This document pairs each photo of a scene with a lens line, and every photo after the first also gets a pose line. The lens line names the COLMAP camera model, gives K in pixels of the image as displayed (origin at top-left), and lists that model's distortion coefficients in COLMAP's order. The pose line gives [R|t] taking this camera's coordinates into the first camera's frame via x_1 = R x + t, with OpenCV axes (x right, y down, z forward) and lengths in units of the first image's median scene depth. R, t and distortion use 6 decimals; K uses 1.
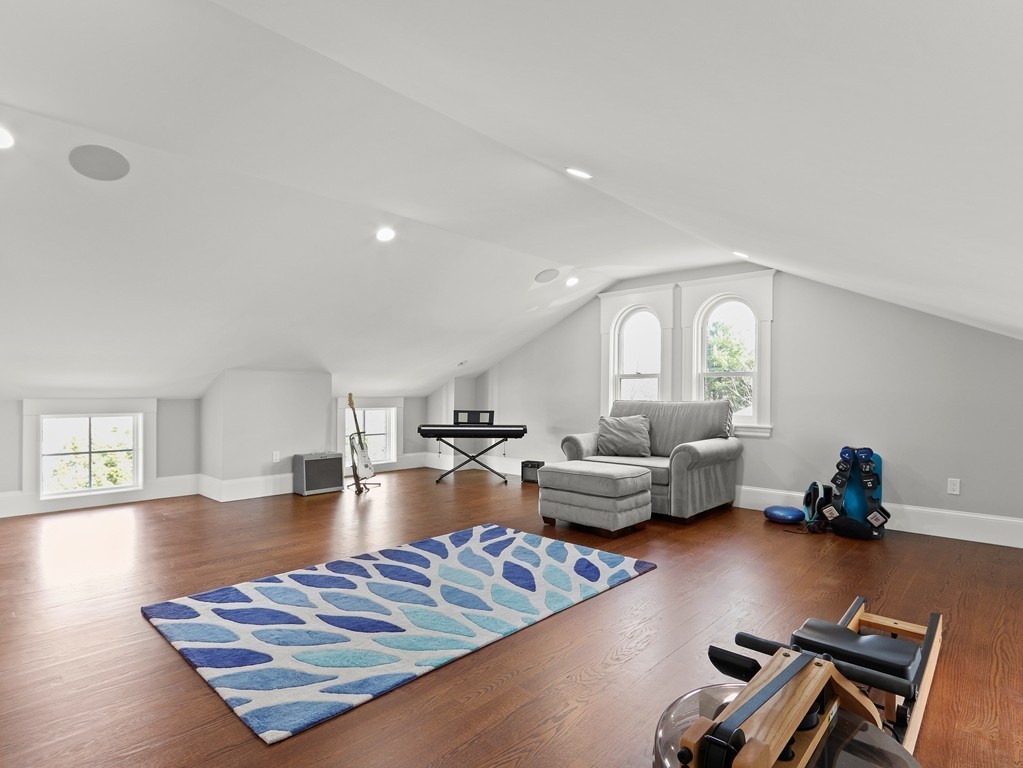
lens RADIAL K [[553.8, 0, 509.5], [0, 553.8, 386.9], [0, 0, 1]] dist [0.002630, 0.000508]
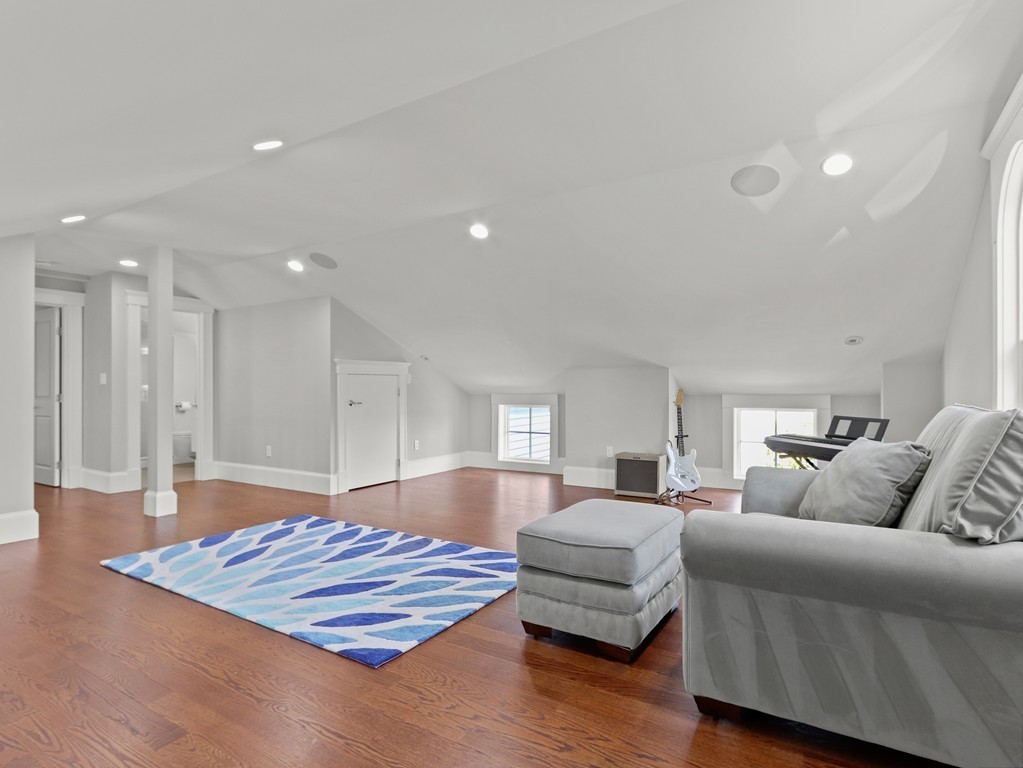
lens RADIAL K [[553.8, 0, 511.0], [0, 553.8, 388.2], [0, 0, 1]] dist [0.002630, 0.000508]
pose [[0.187614, -0.005147, -0.982229, 0.850154], [0.013461, 0.999906, -0.002668, 0.013964], [0.982151, -0.012721, 0.187665, 0.970939]]
